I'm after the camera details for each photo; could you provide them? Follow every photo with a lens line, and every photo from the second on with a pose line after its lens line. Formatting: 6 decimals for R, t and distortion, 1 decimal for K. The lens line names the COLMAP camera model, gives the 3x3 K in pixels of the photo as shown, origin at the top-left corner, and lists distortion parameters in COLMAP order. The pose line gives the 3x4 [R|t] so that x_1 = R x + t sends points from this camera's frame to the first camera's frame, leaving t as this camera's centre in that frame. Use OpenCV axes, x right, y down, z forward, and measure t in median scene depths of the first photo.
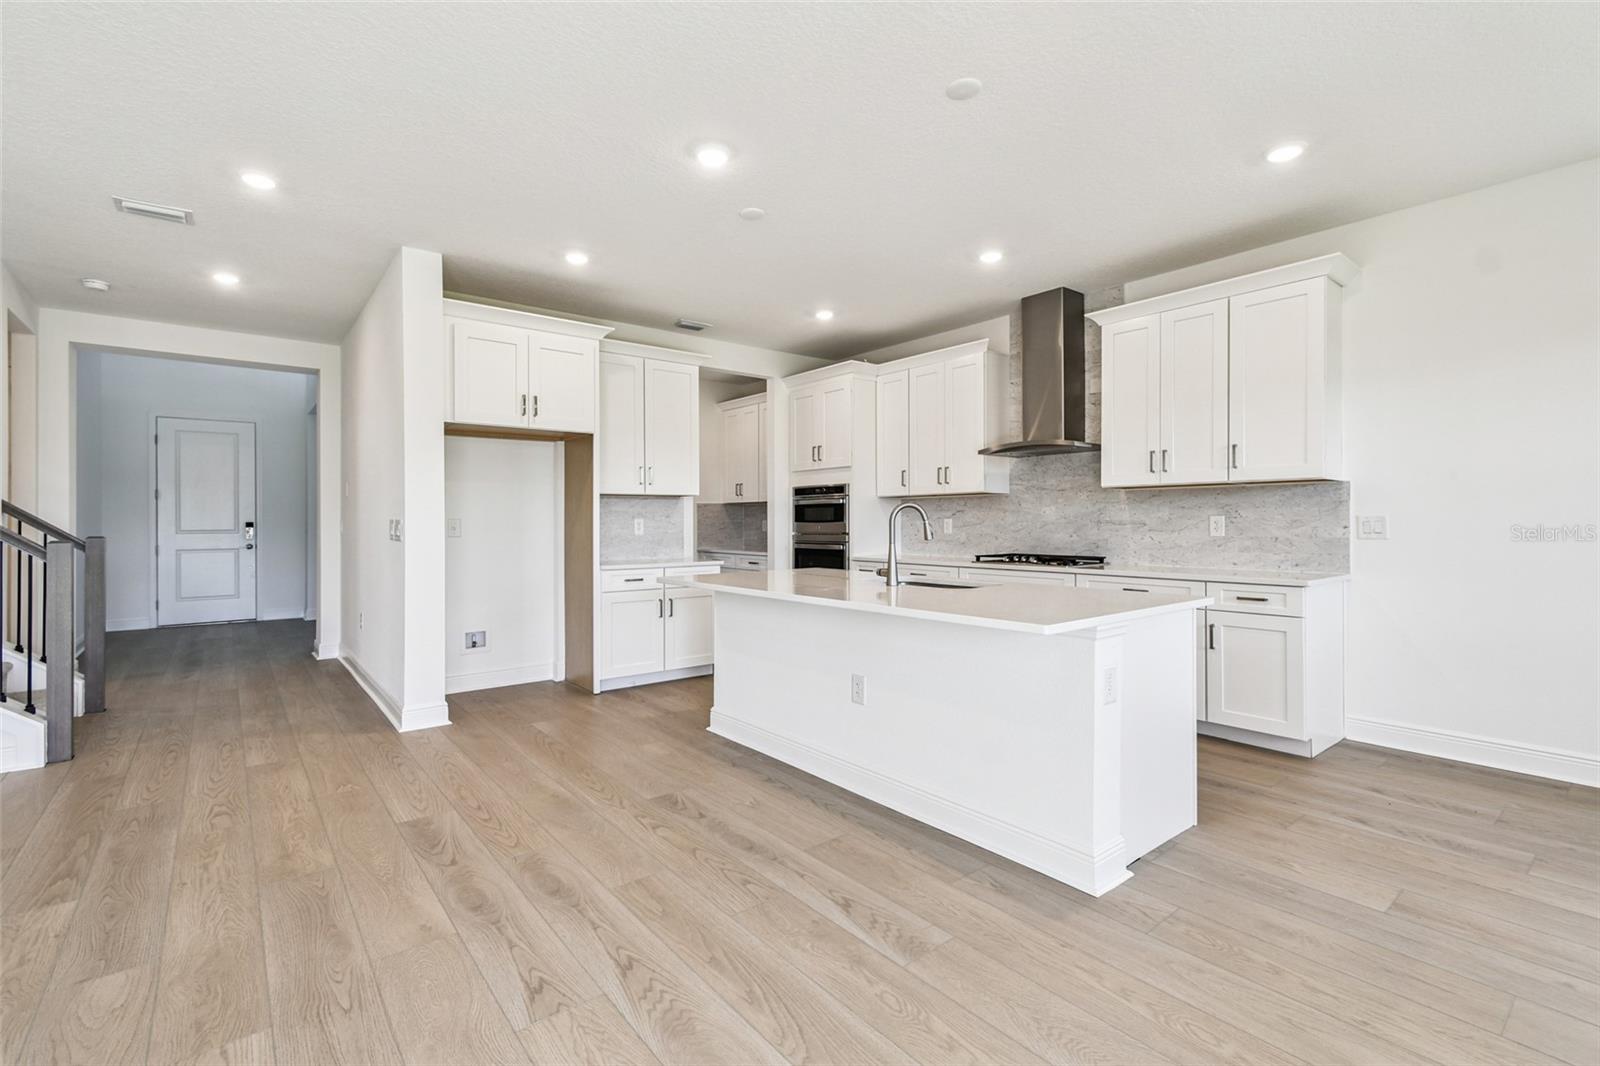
lens RADIAL K [[715.7, 0, 792.6], [0, 715.7, 523.4], [0, 0, 1]] dist [0.002593, -0.000661]
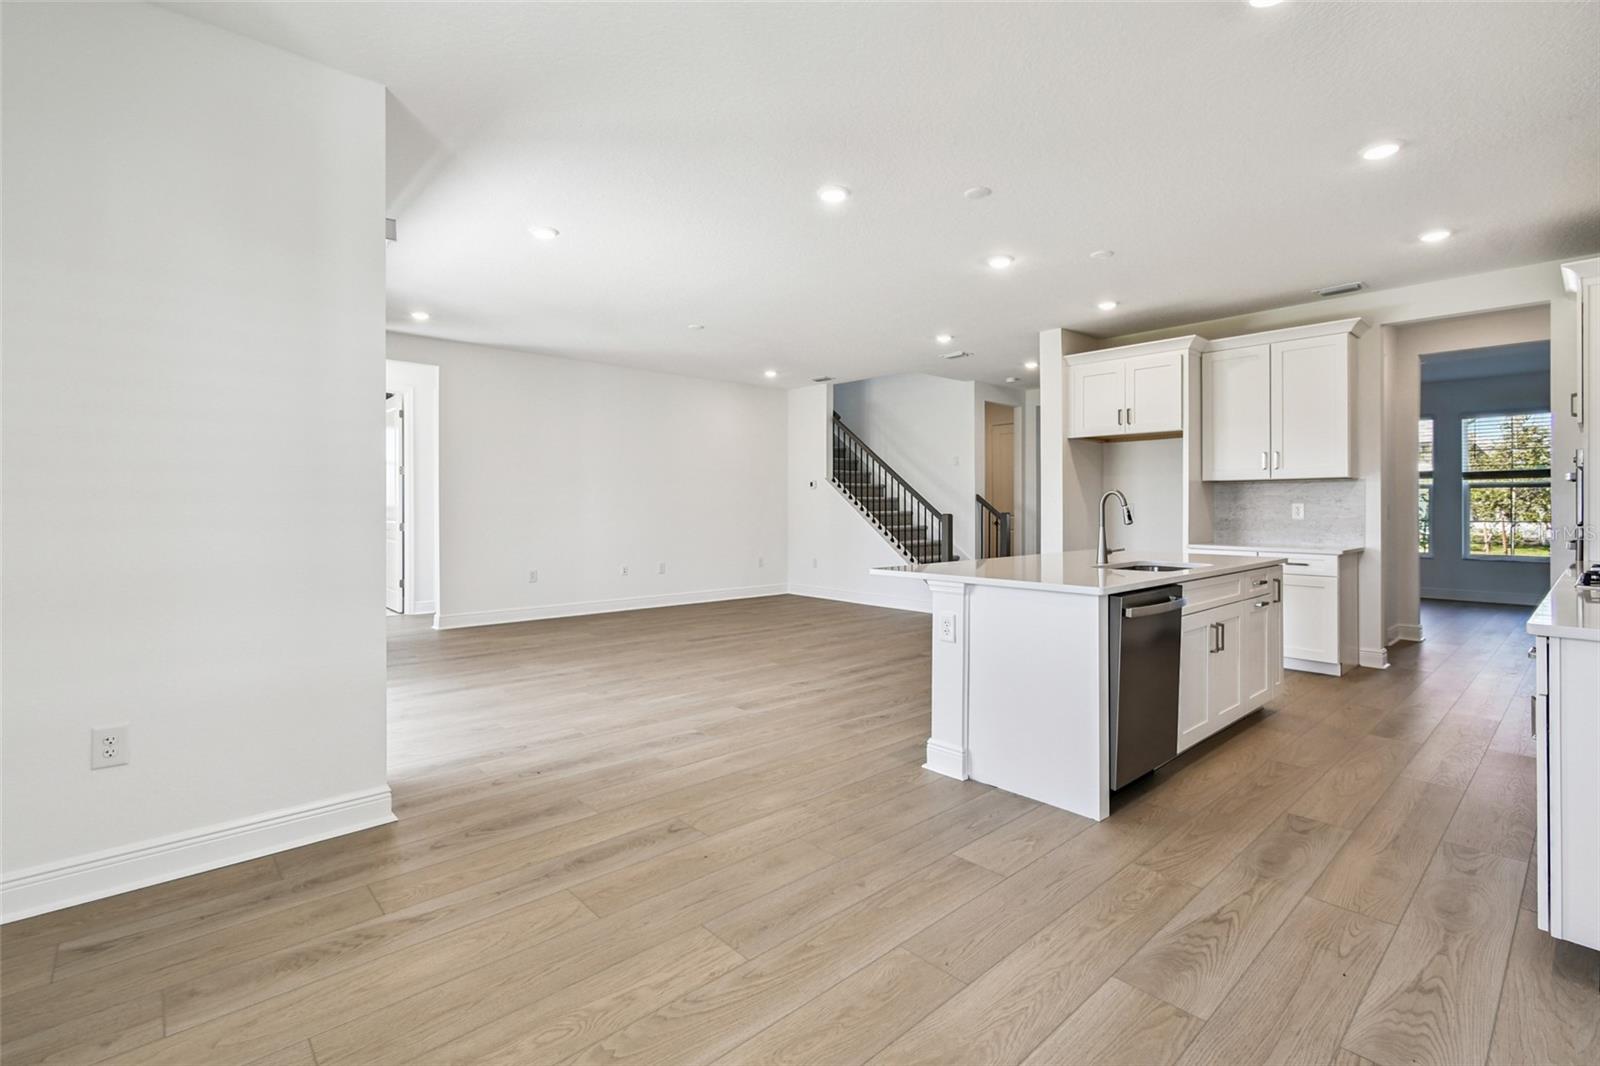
lens RADIAL K [[732.6, 0, 794.0], [0, 732.6, 503.1], [0, 0, 1]] dist [0.000227, -0.000040]
pose [[0.056956, -0.000305, -0.998377, 1.015752], [-0.004525, 0.999990, -0.000564, -0.004154], [0.998366, 0.004550, 0.056954, 0.353623]]
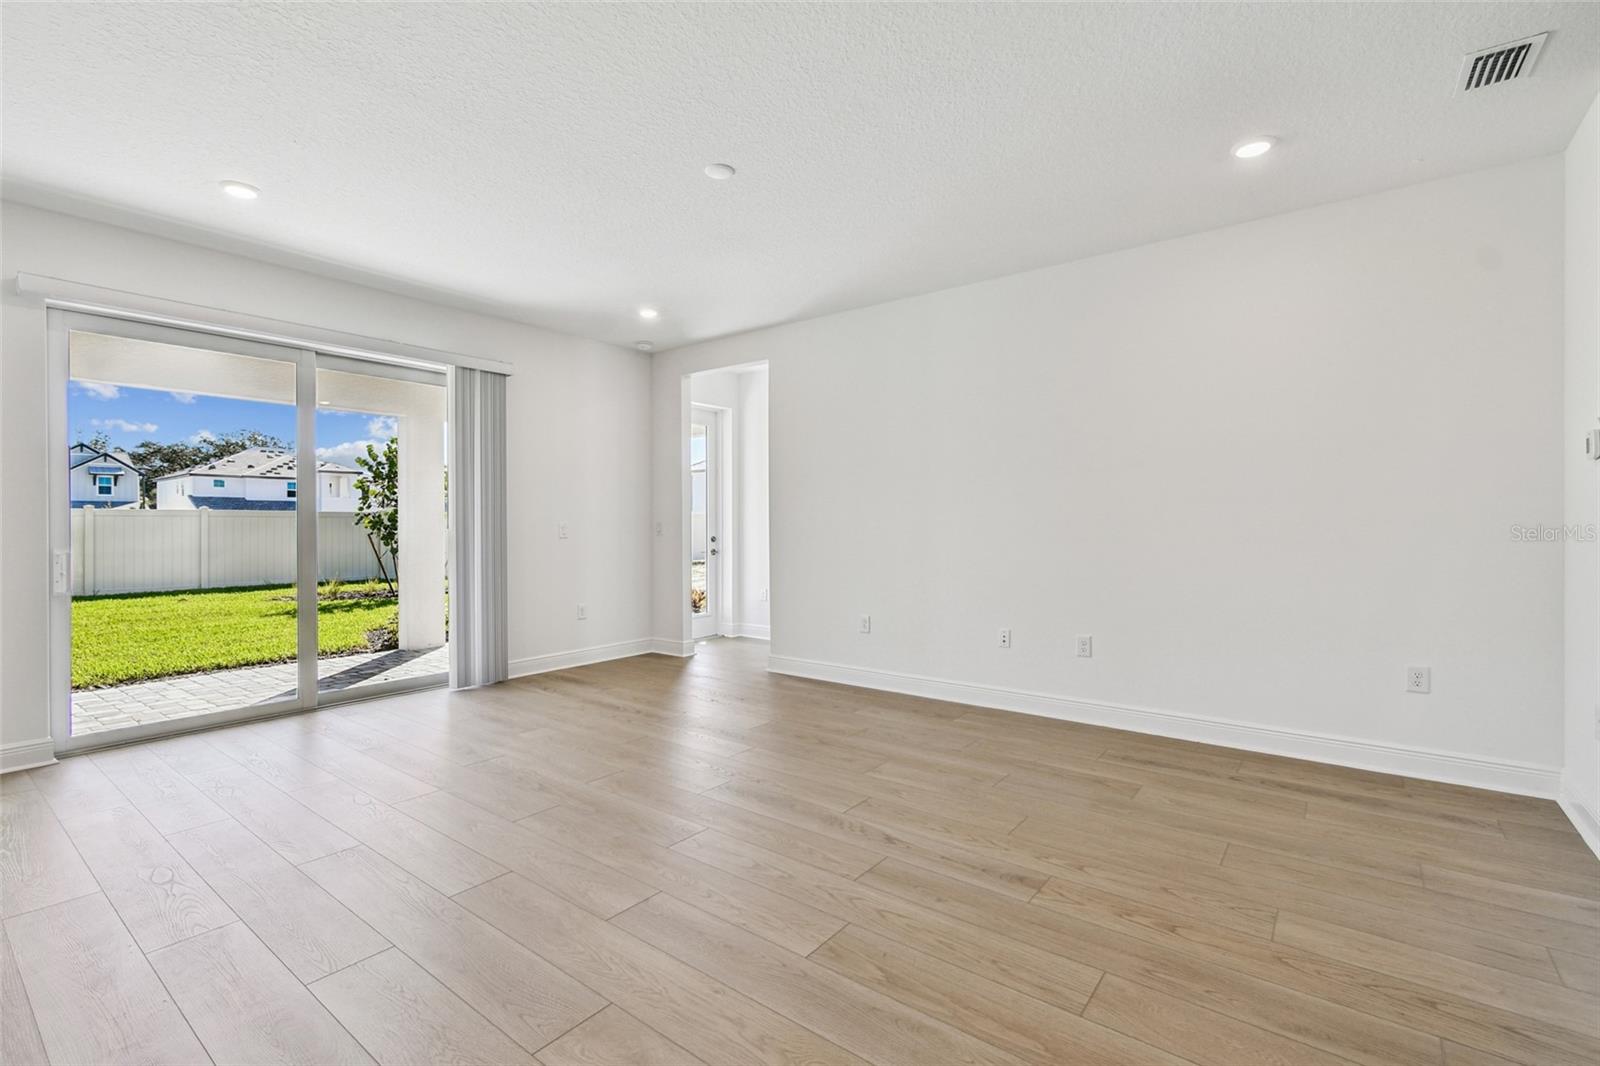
lens RADIAL K [[704.1, 0, 791.3], [0, 704.1, 528.0], [0, 0, 1]] dist [0.001995, 0.000221]
pose [[-0.971254, 0.007346, -0.237932, -0.423163], [0.005311, 0.999944, 0.009196, -0.002180], [0.237986, 0.007668, -0.971238, 0.989235]]
